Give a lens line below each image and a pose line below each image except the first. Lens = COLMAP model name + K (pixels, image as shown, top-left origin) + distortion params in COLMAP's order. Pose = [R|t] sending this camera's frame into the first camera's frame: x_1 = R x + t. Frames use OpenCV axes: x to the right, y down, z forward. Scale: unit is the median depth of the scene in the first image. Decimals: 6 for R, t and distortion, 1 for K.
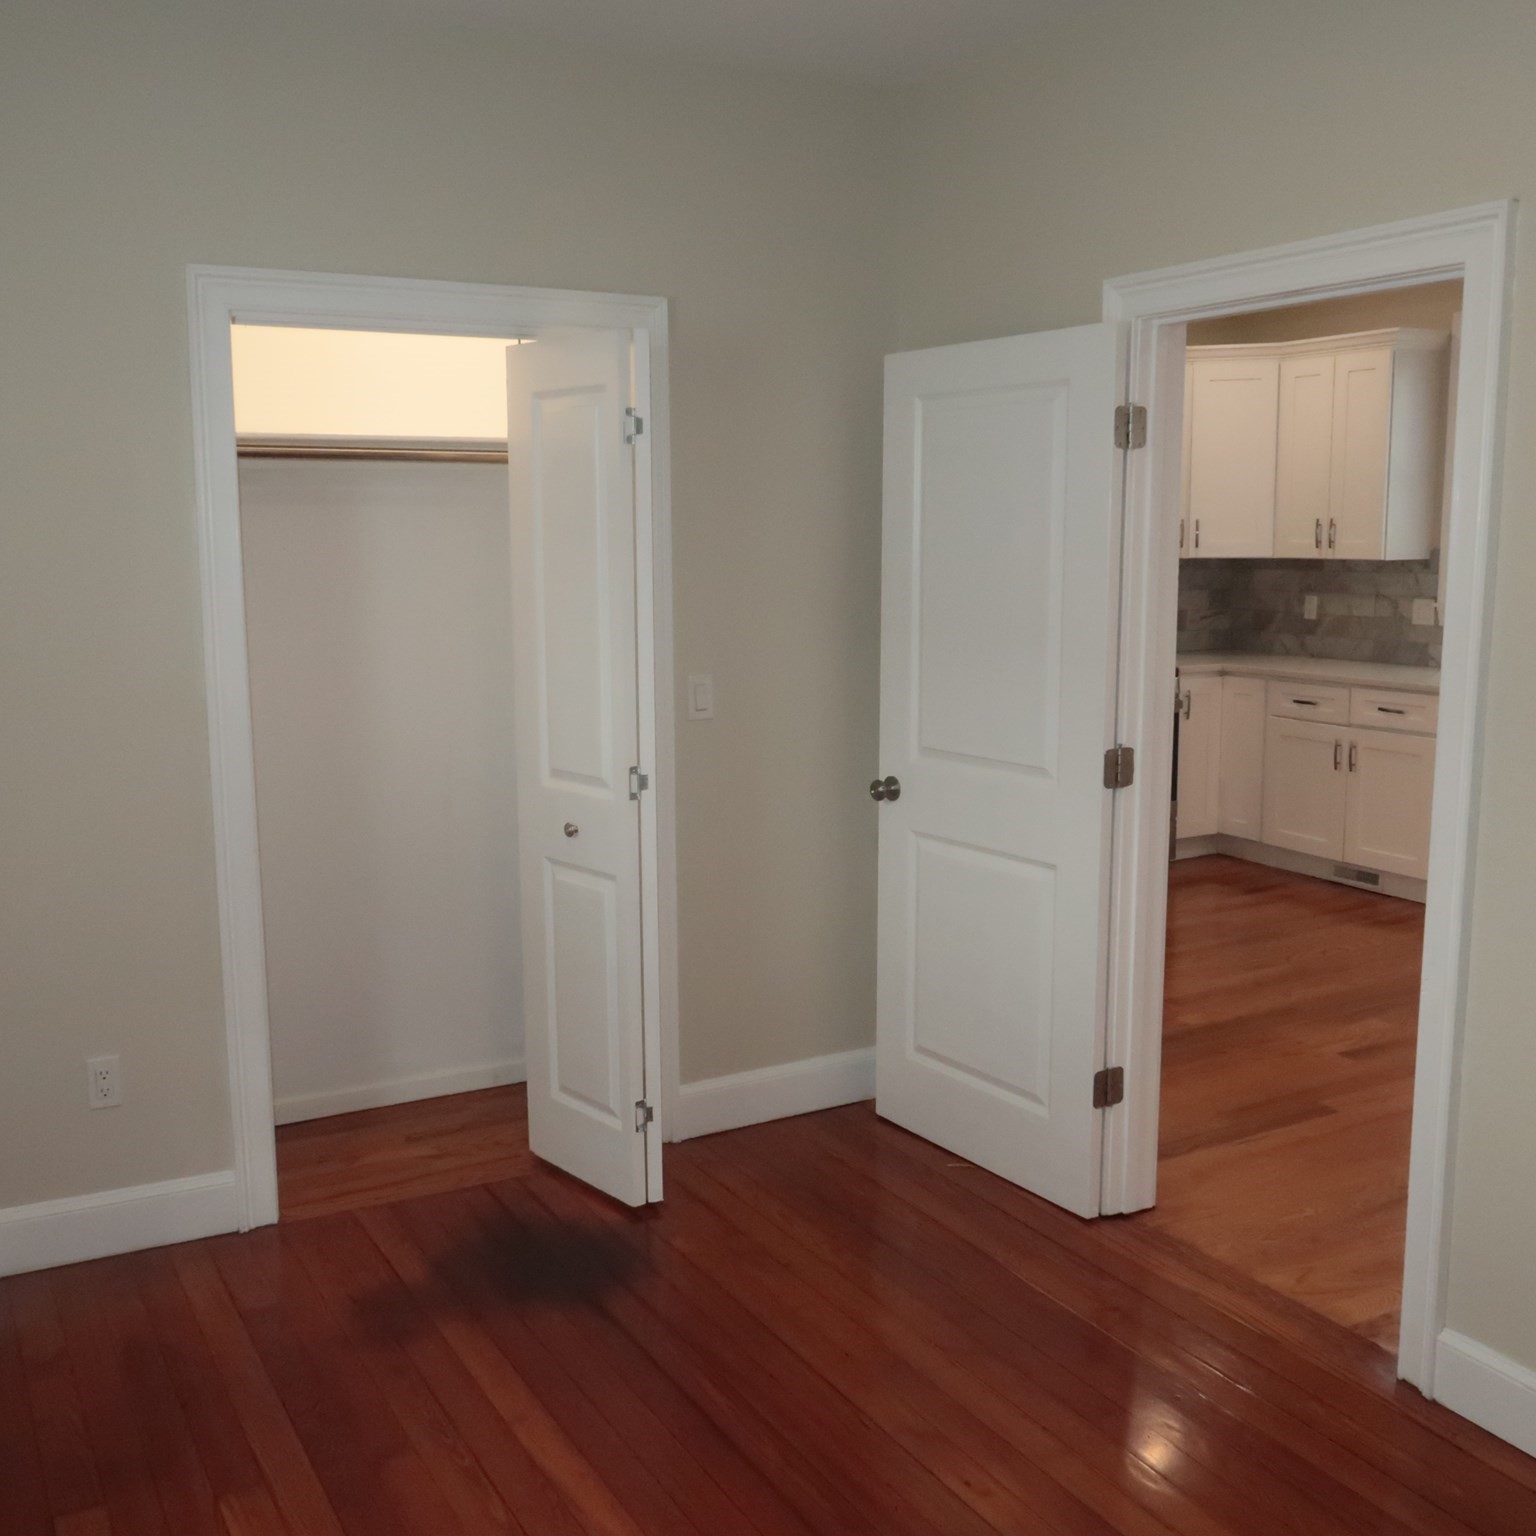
lens RADIAL K [[1591.0, 0, 768.0], [0, 1591.0, 768.0], [0, 0, 1]] dist [-0.022953, -0.014192]
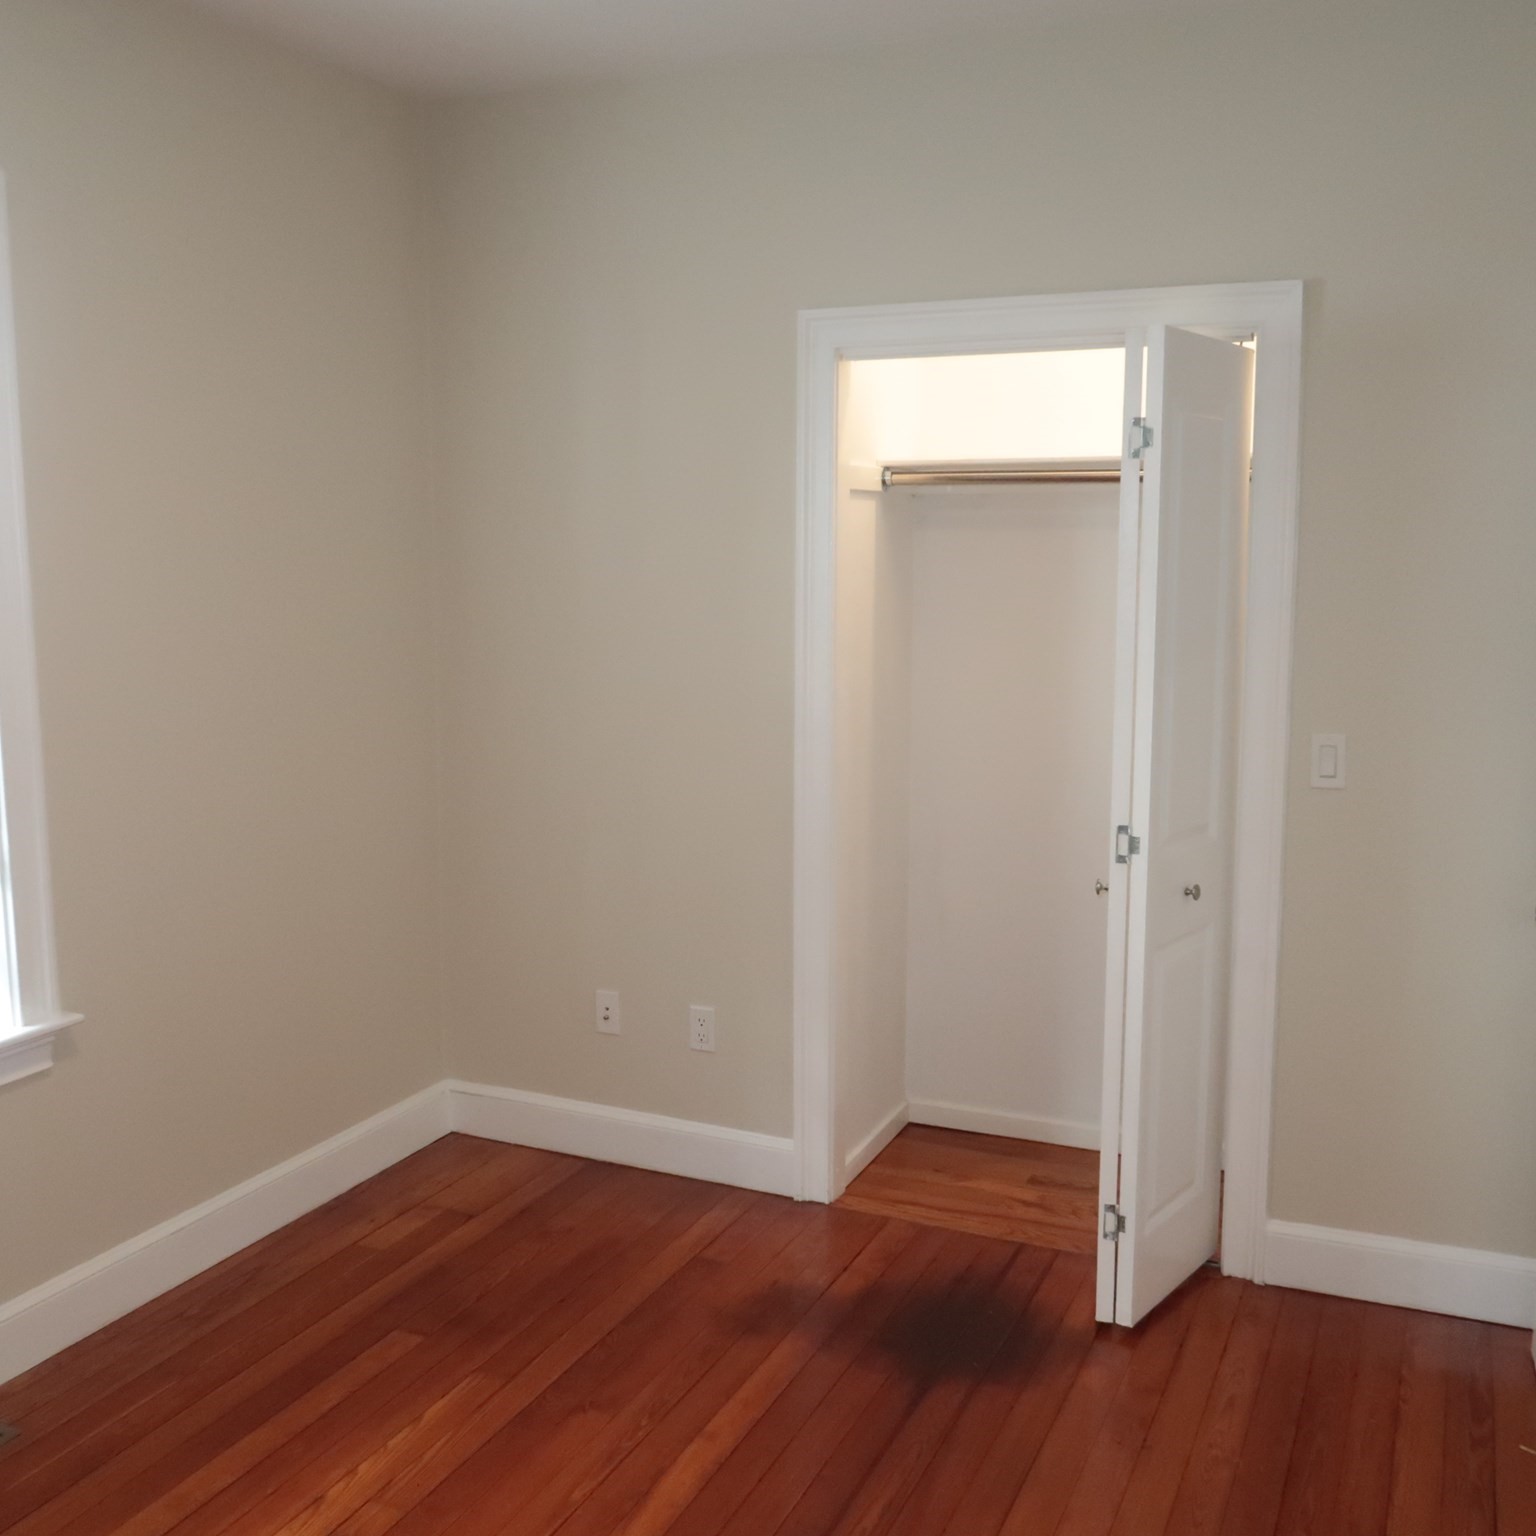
lens RADIAL K [[1591.0, 0, 768.0], [0, 1591.0, 768.0], [0, 0, 1]] dist [-0.022953, -0.014192]
pose [[0.594813, 0.113817, -0.795766, 0.482393], [-0.123728, 0.991092, 0.049271, -0.050196], [0.794285, 0.069151, 0.603597, 0.306410]]
